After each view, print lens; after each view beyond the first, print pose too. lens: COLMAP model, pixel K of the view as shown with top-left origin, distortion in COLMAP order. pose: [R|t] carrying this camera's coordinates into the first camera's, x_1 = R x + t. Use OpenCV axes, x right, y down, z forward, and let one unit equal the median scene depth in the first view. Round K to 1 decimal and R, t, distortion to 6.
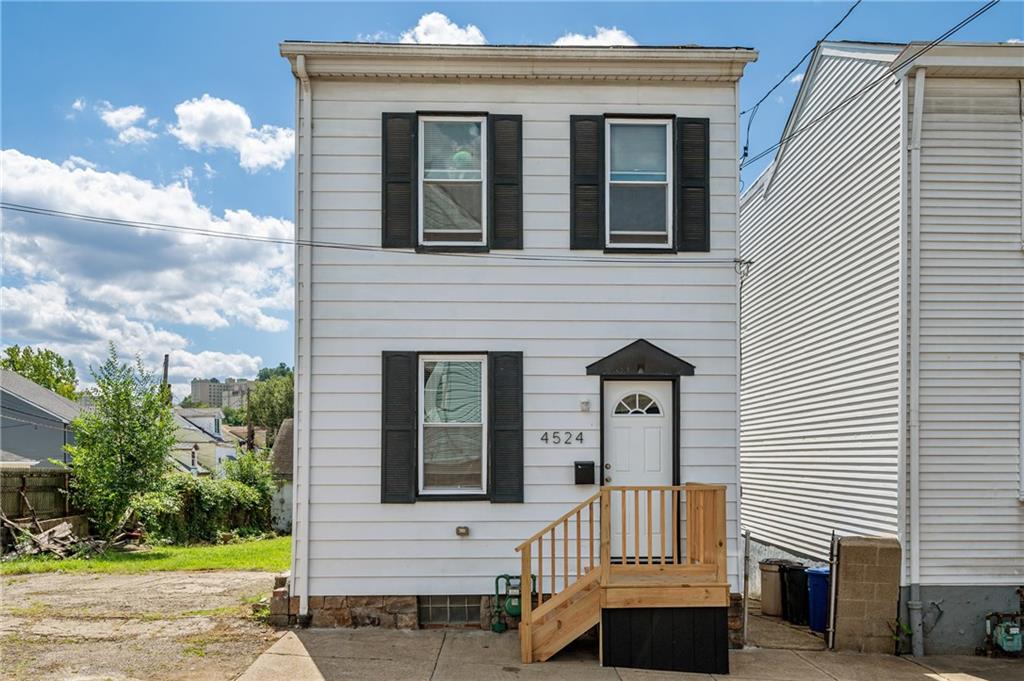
lens RADIAL K [[779.6, 0, 511.9], [0, 779.6, 340.6], [0, 0, 1]] dist [-0.014485, 0.005045]
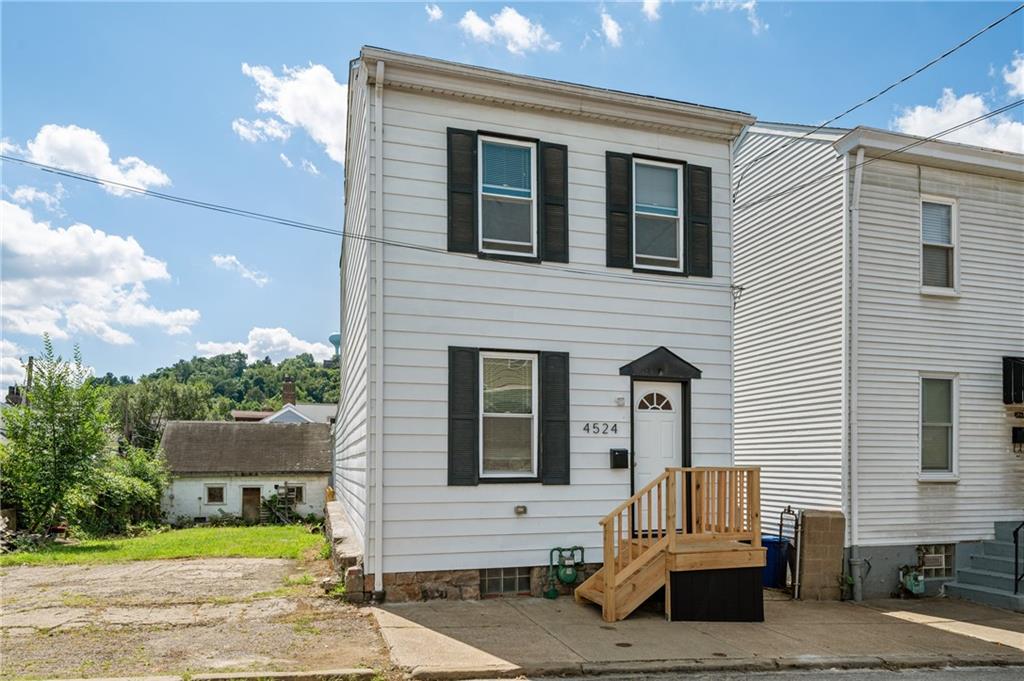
lens RADIAL K [[647.6, 0, 511.3], [0, 647.6, 371.8], [0, 0, 1]] dist [-0.014071, 0.003818]
pose [[0.968168, 0.037074, 0.247540, -0.298806], [-0.039898, 0.999183, 0.006397, 0.039311], [-0.247100, -0.016070, 0.968857, 0.102816]]
